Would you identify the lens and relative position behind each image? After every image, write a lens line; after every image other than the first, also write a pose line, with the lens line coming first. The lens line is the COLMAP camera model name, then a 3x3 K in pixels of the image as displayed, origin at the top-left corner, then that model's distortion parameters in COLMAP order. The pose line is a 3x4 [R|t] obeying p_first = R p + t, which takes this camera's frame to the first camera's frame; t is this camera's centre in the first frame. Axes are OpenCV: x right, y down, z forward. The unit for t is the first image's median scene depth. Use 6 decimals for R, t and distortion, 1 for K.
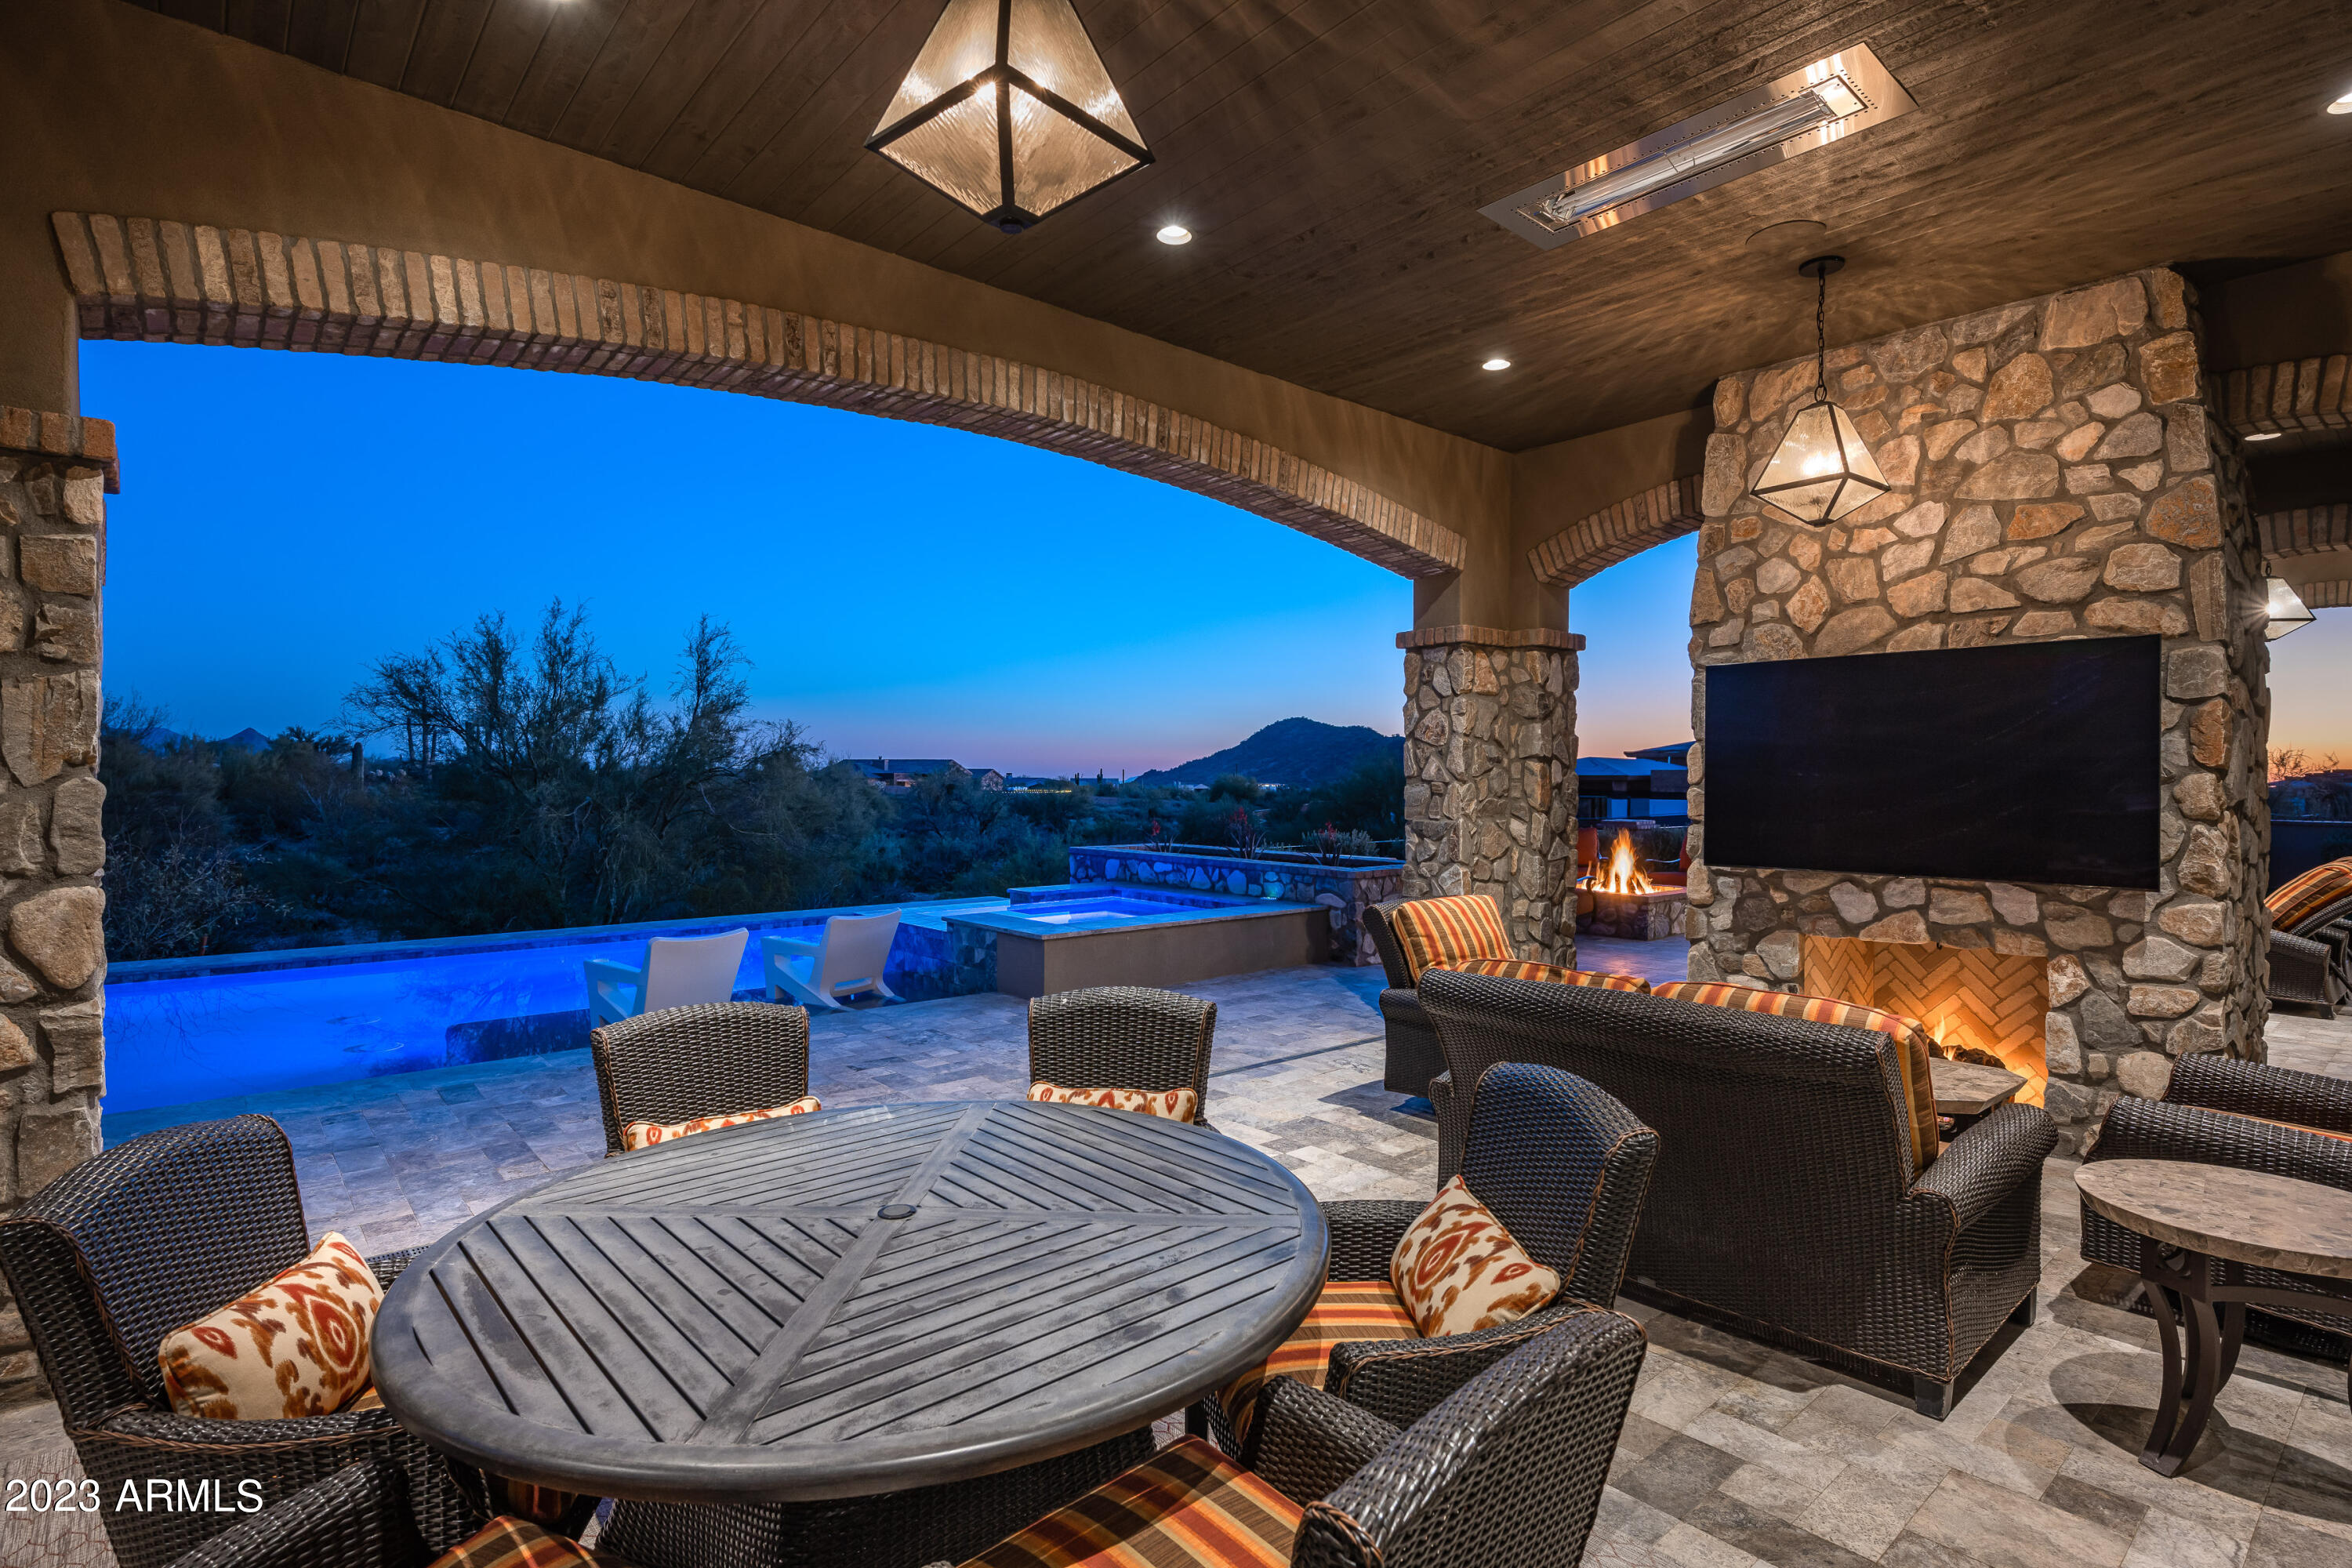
lens RADIAL K [[1157.3, 0, 1191.9], [0, 1157.3, 781.3], [0, 0, 1]] dist [-0.000849, -0.000214]
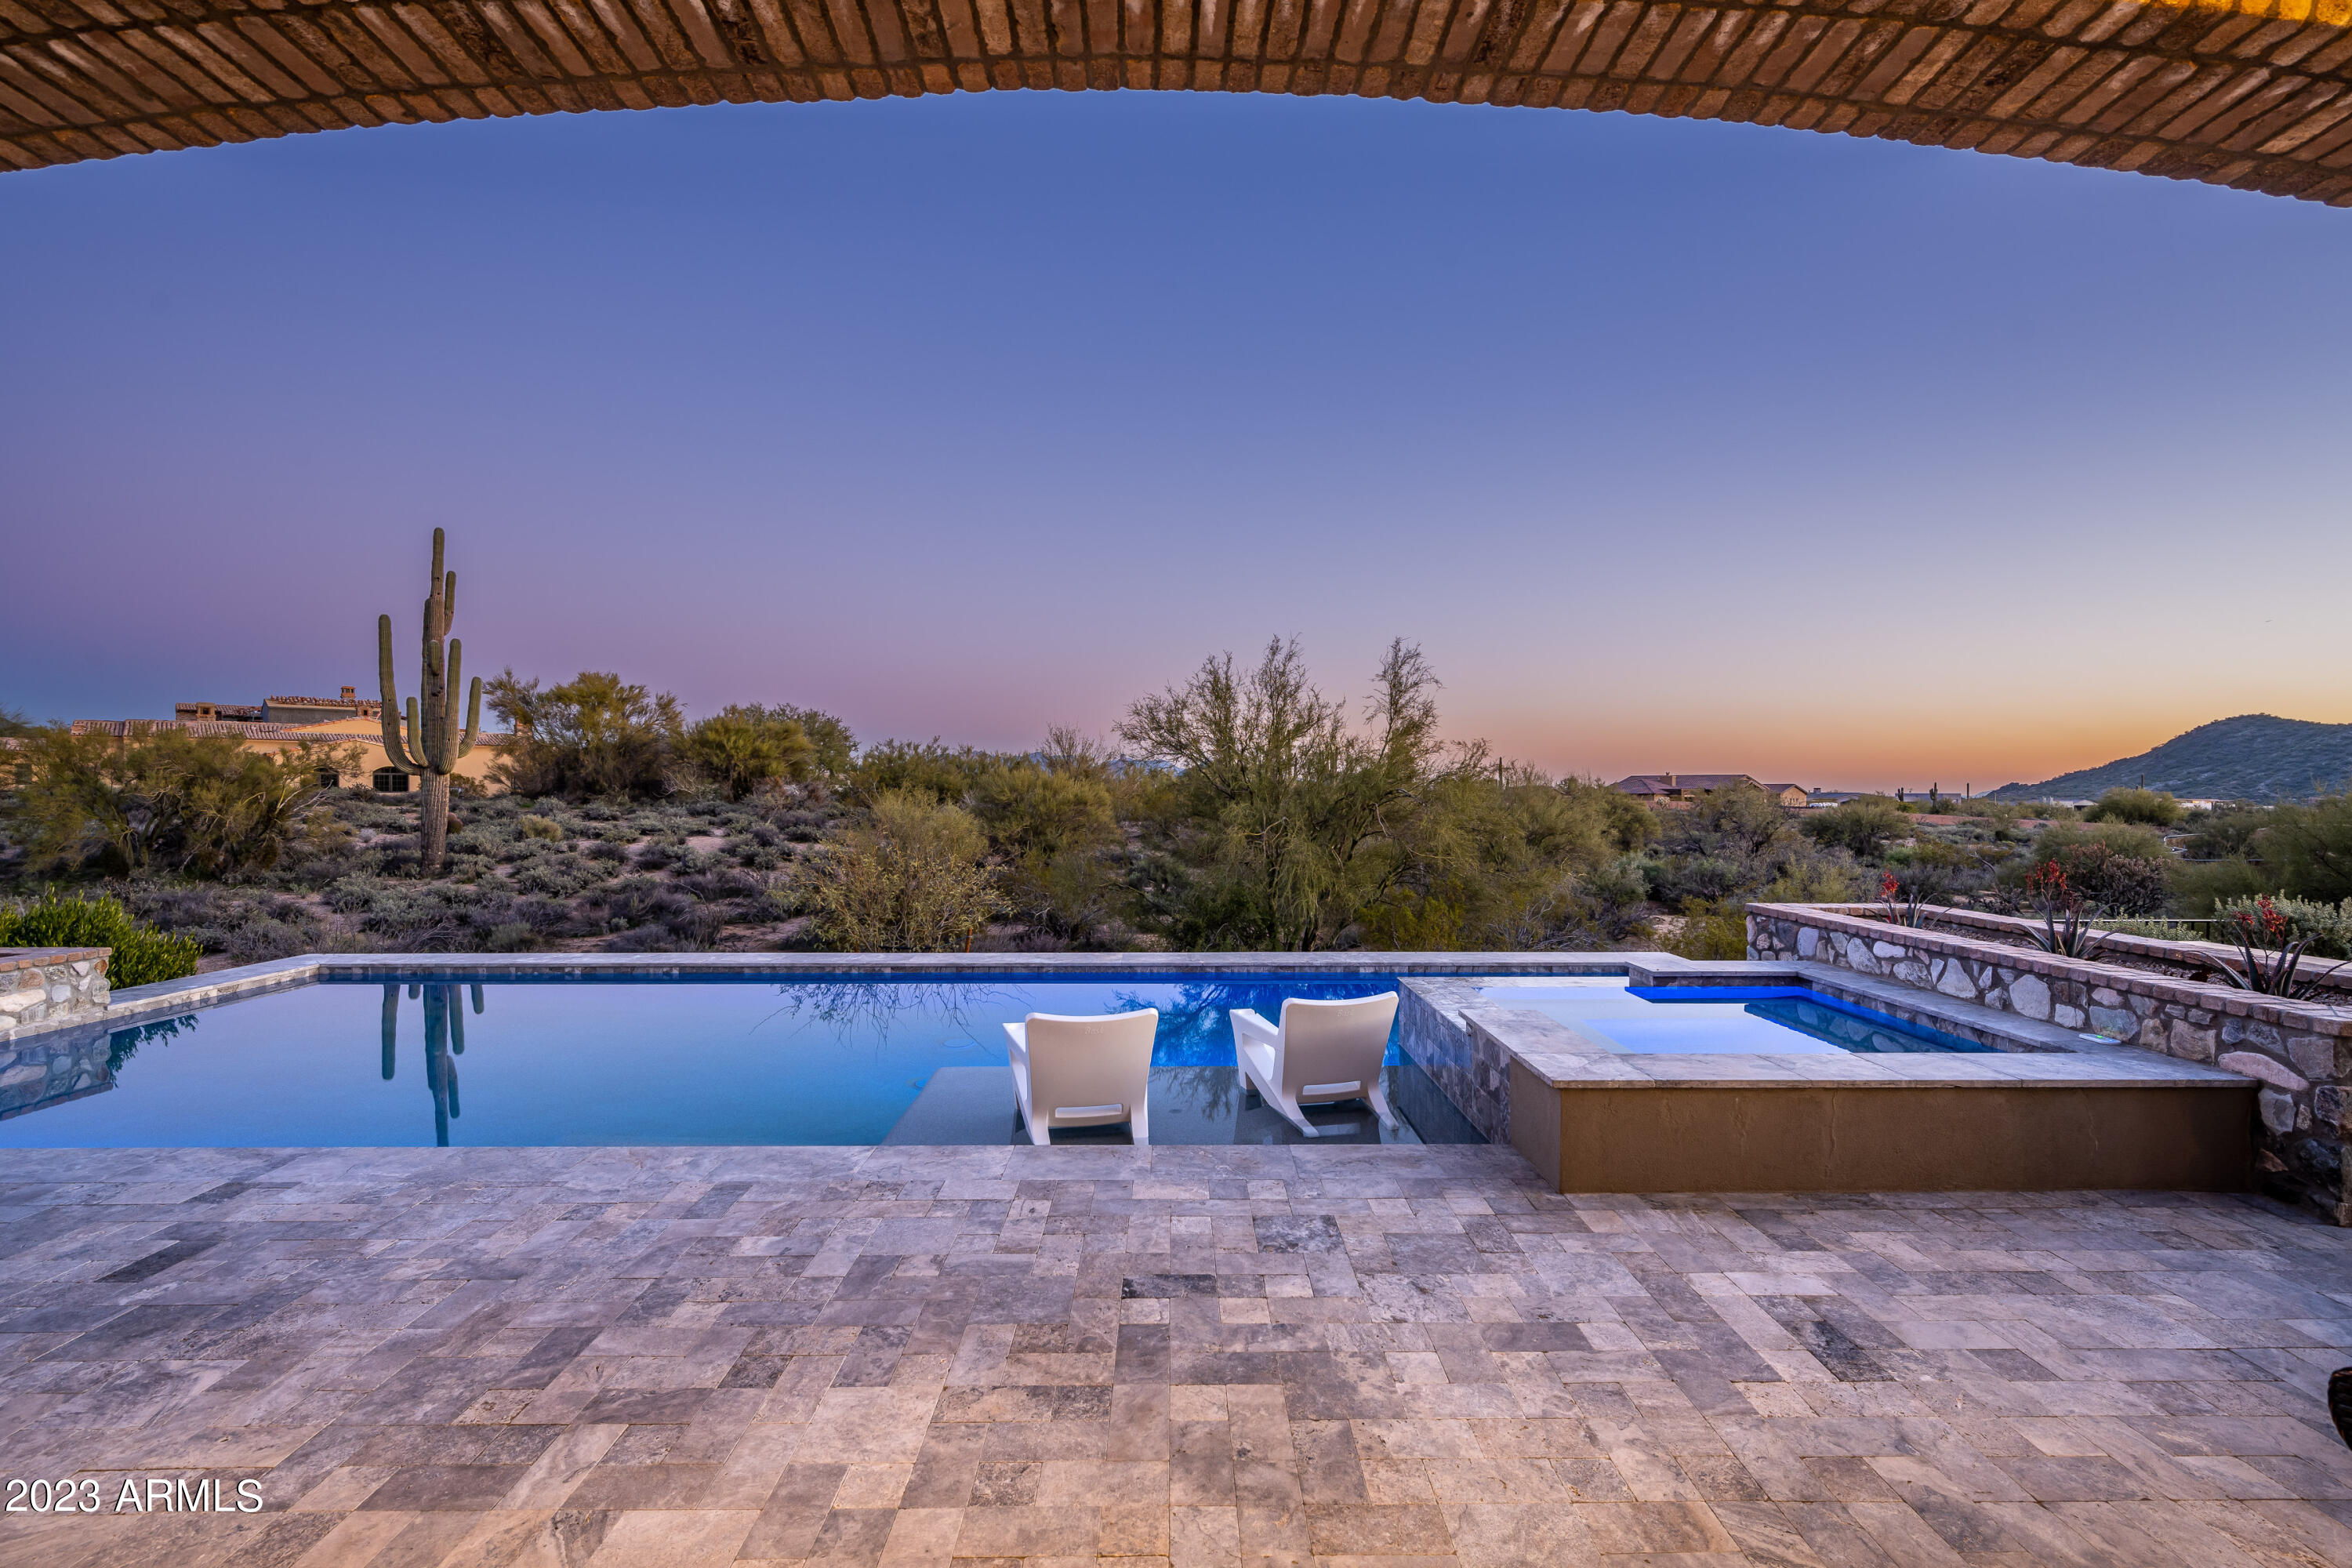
lens RADIAL K [[1036.4, 0, 1181.2], [0, 1036.4, 798.1], [0, 0, 1]] dist [-0.000316, 0.000111]
pose [[0.757907, 0.001972, -0.652359, 0.030140], [-0.000566, 0.999997, 0.002366, -0.005806], [0.652362, -0.001423, 0.757906, 0.190482]]
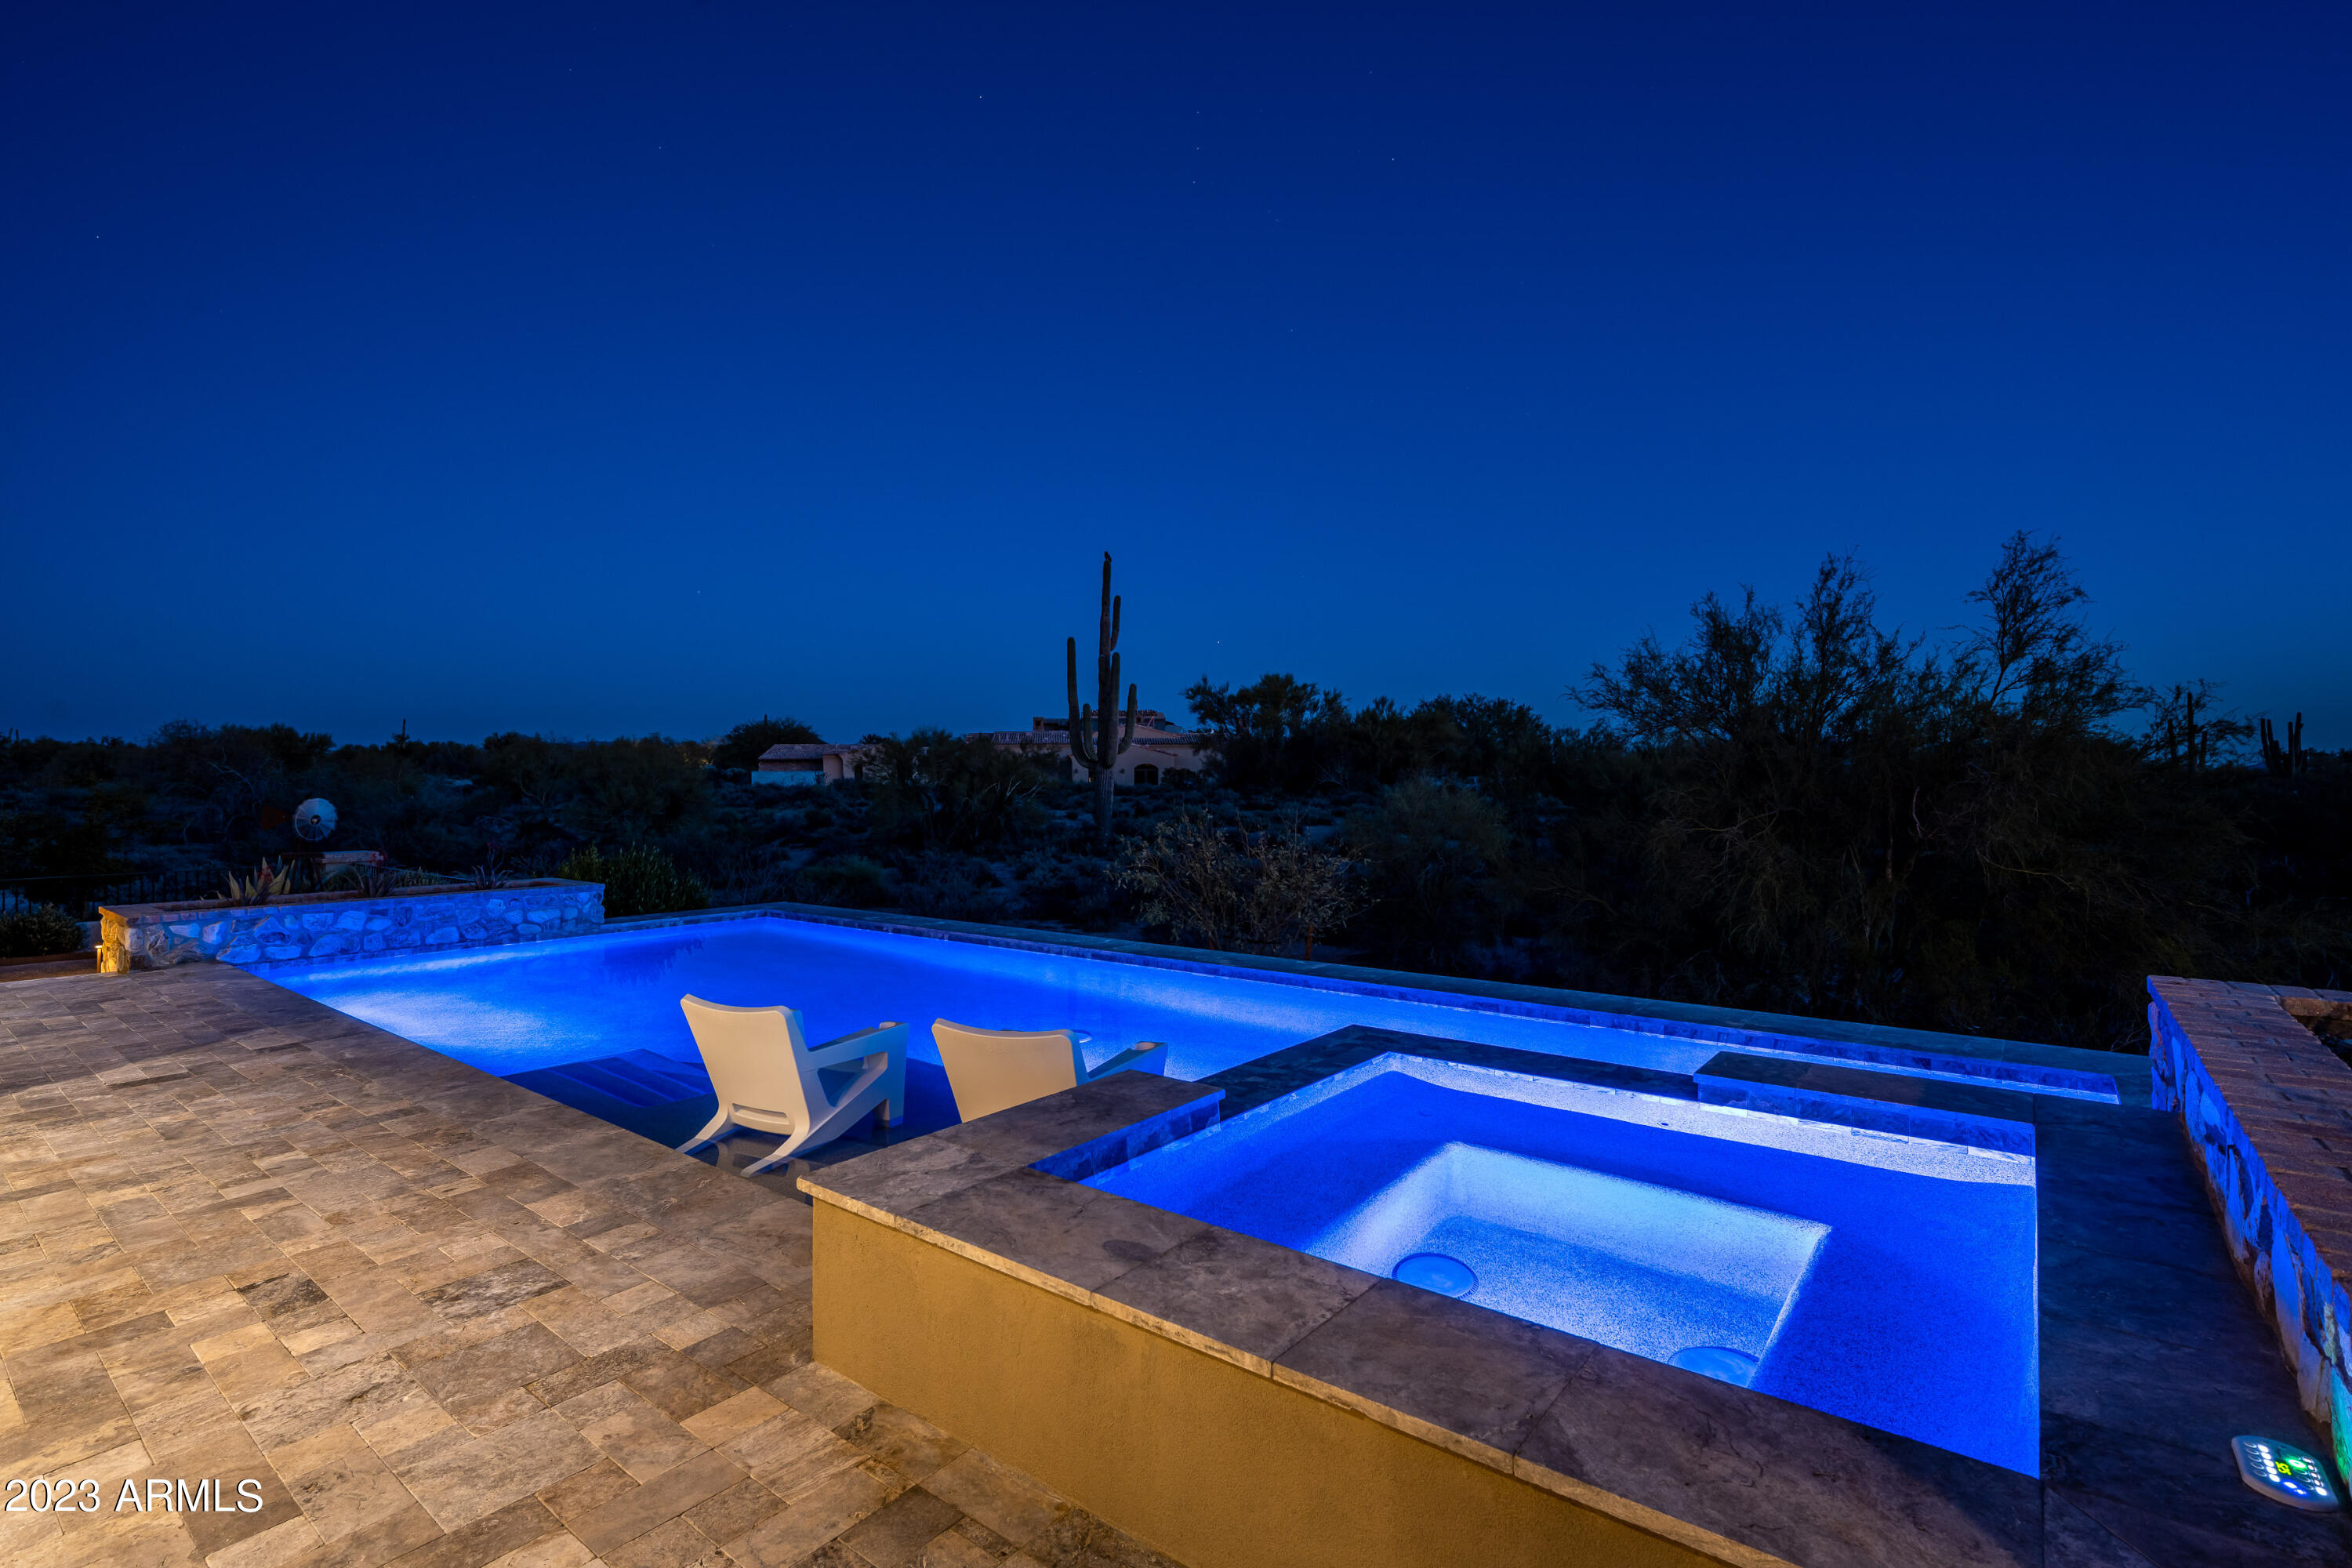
lens RADIAL K [[1089.6, 0, 1176.6], [0, 1089.6, 782.6], [0, 0, 1]] dist [0.000400, 0.000050]
pose [[0.179824, -0.005984, -0.983681, 0.102621], [0.000260, 0.999982, -0.006035, 0.001402], [0.983699, 0.000829, 0.179822, 0.431753]]
